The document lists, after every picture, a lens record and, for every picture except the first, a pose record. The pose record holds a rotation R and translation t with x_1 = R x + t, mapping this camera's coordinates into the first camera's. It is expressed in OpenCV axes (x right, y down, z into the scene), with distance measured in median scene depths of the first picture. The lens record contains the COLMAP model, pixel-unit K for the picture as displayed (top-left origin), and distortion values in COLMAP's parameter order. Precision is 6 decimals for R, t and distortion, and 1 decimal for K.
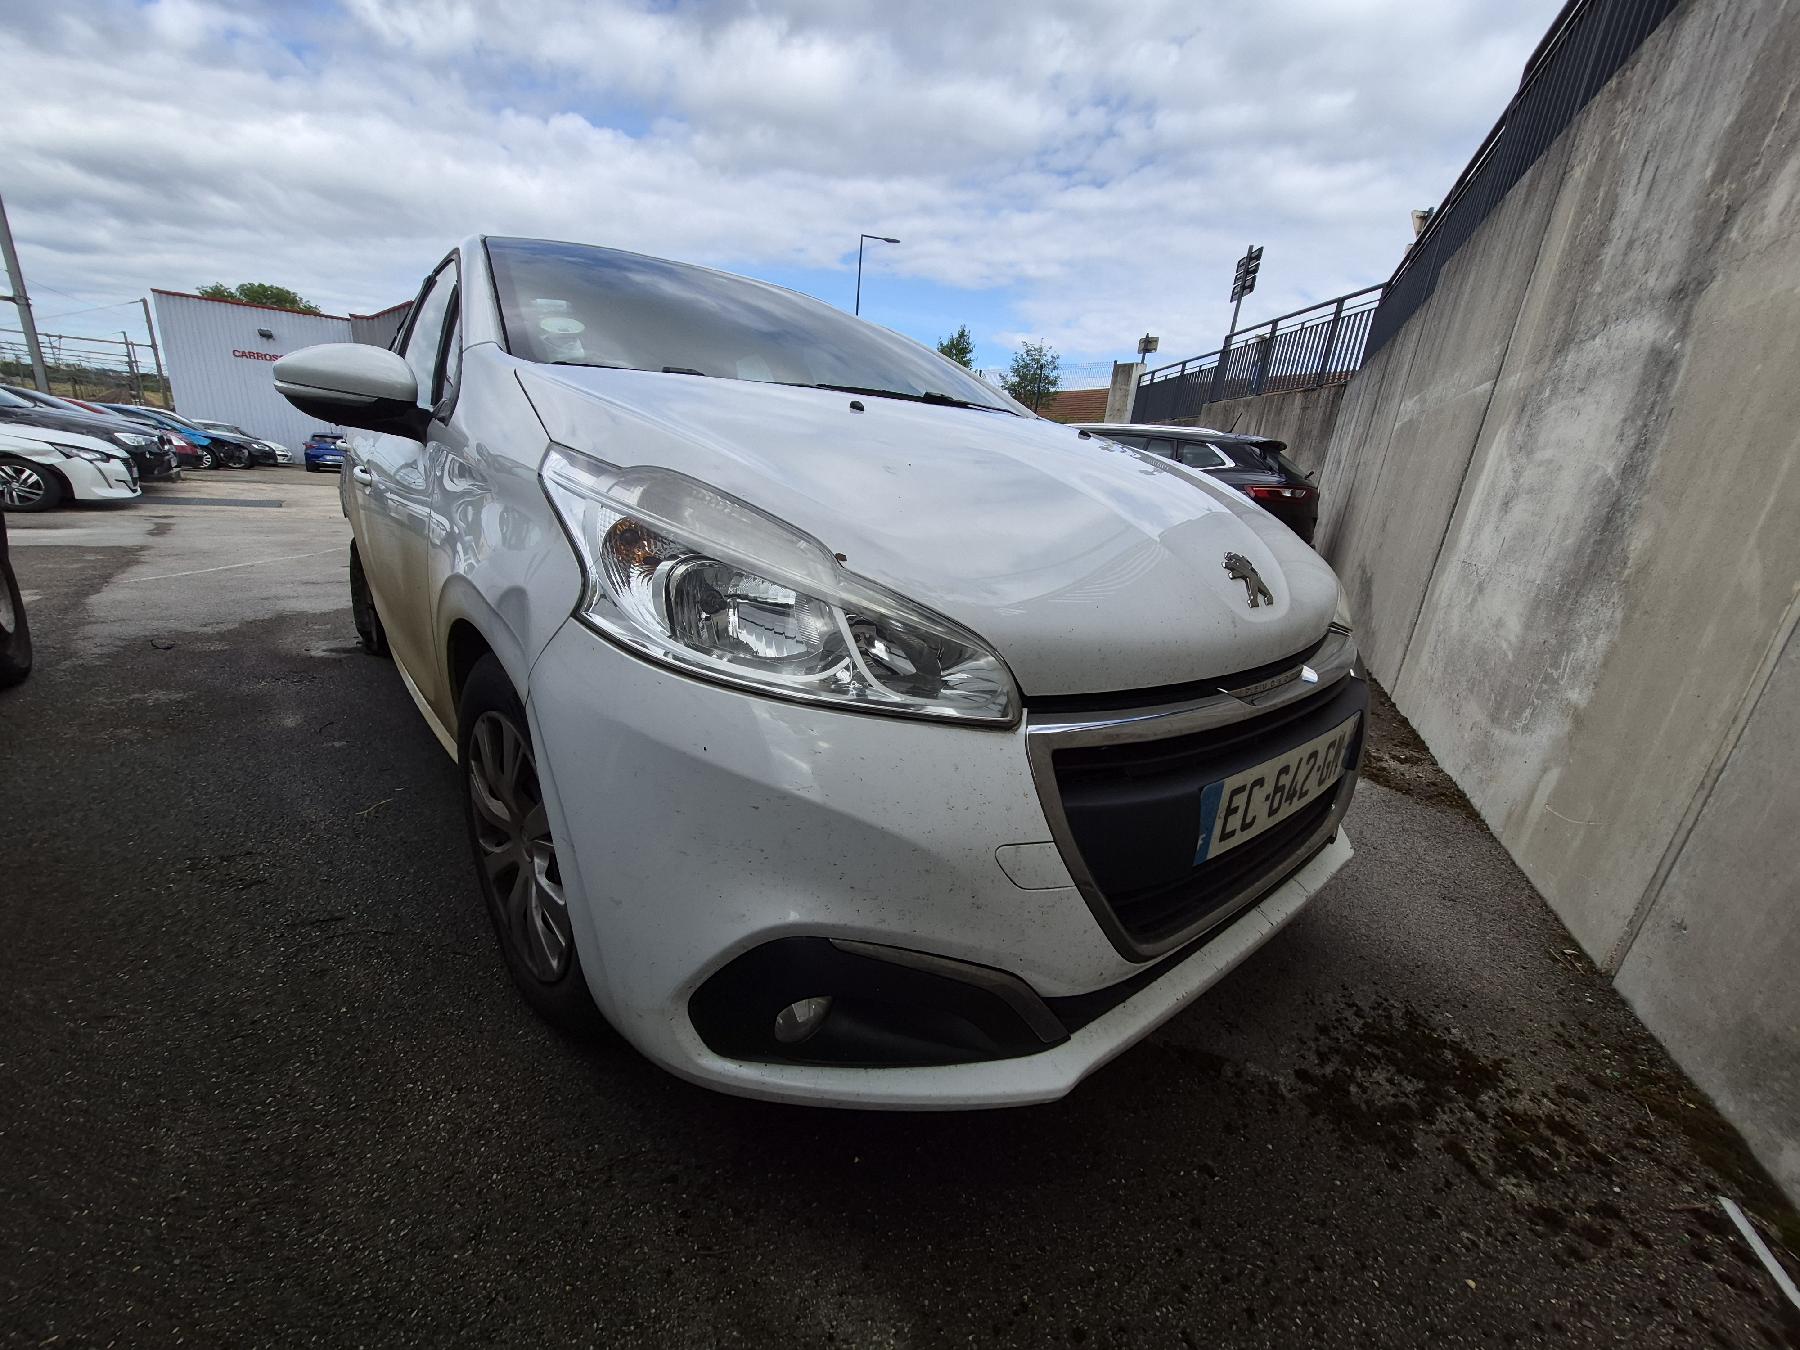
lens RADIAL K [[708.6, 0, 888.1], [0, 708.6, 687.7], [0, 0, 1]] dist [0.002739, -0.000730]
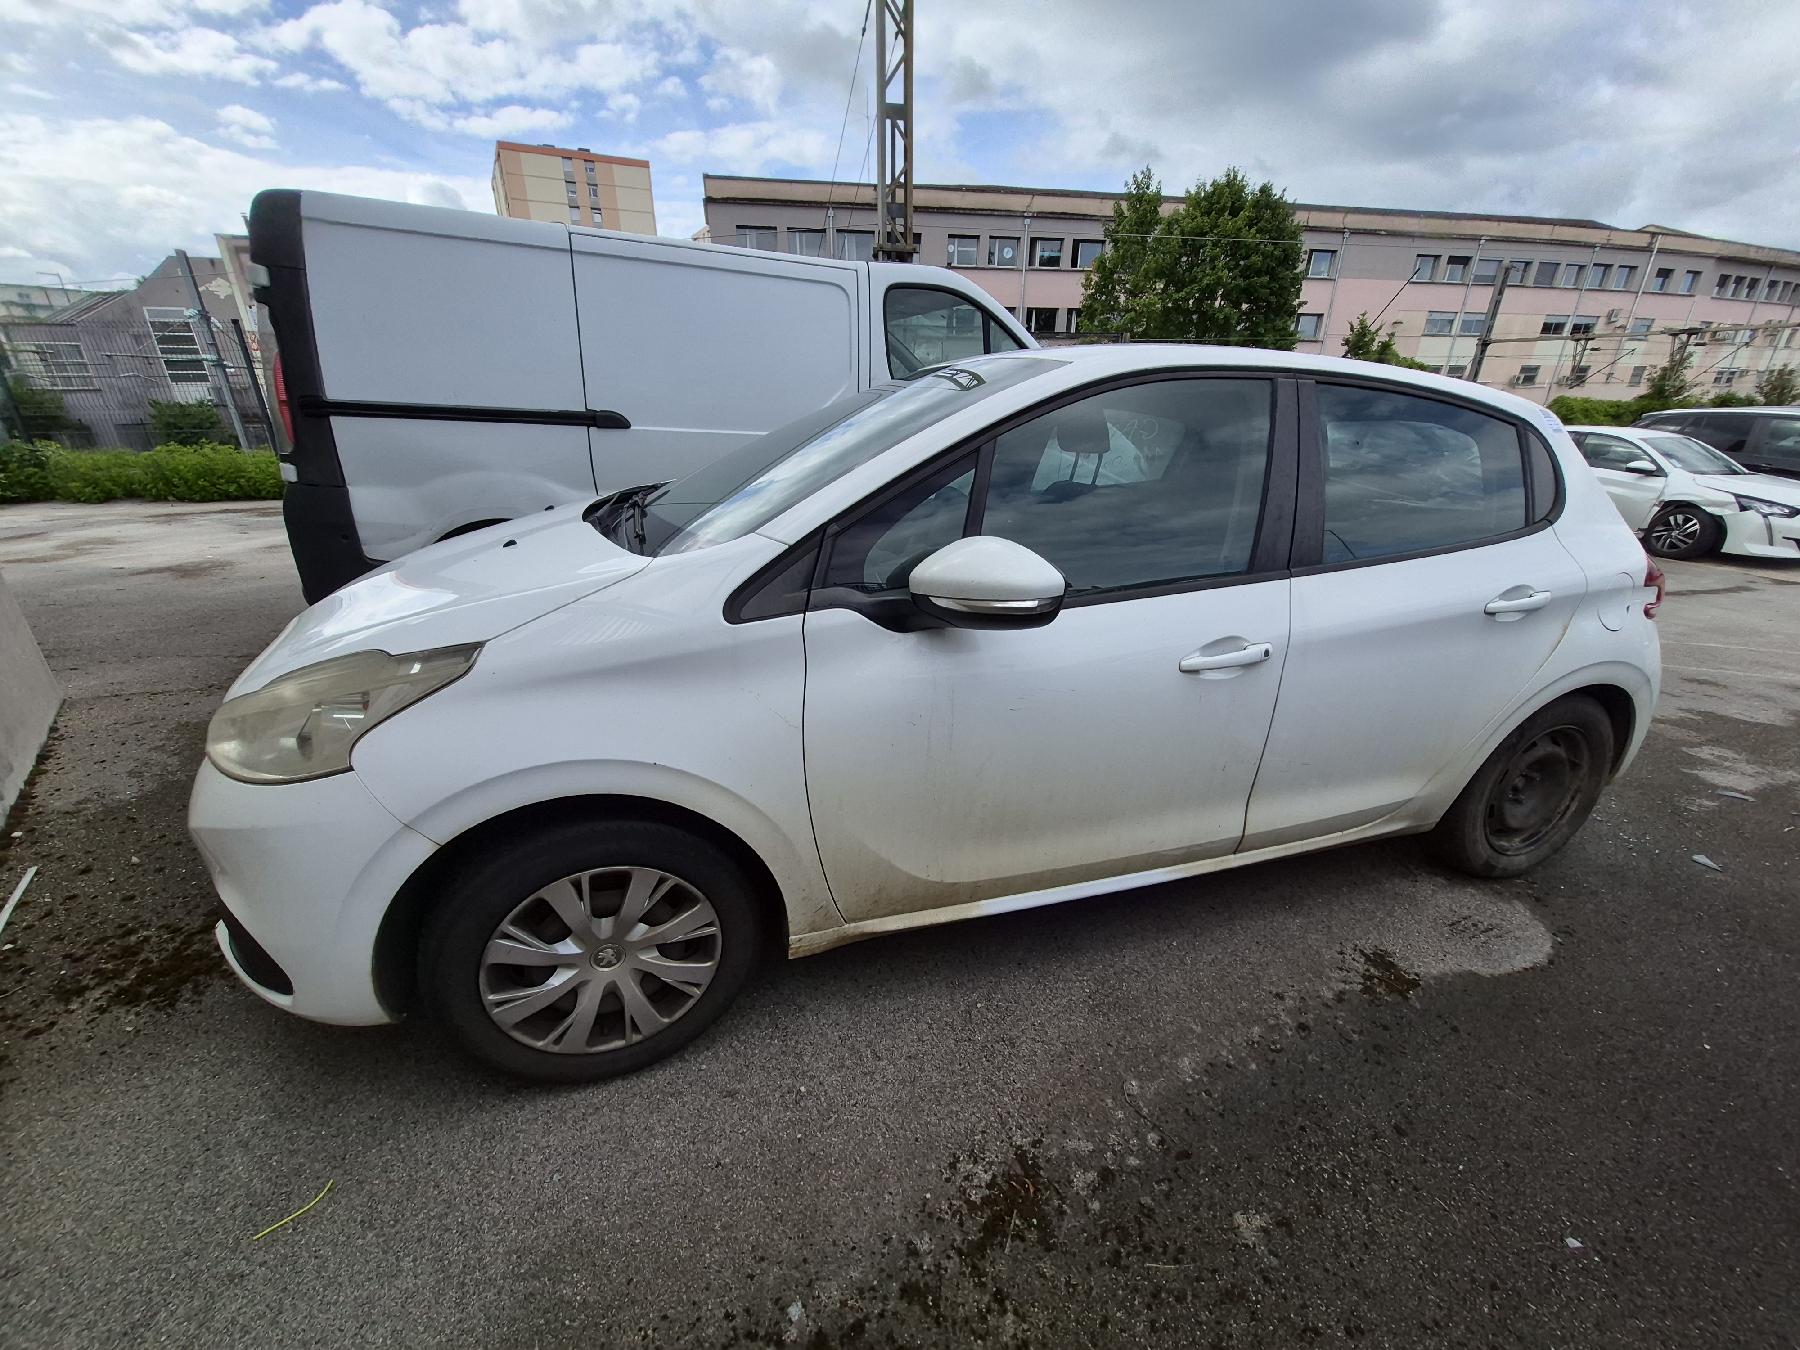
lens RADIAL K [[708.6, 0, 889.4], [0, 708.6, 667.3], [0, 0, 1]] dist [0.002739, -0.000730]
pose [[-0.388656, 0.256347, -0.885005, 0.661901], [-0.322151, 0.862088, 0.391183, -0.501002], [0.863230, 0.437140, -0.252473, 1.177547]]
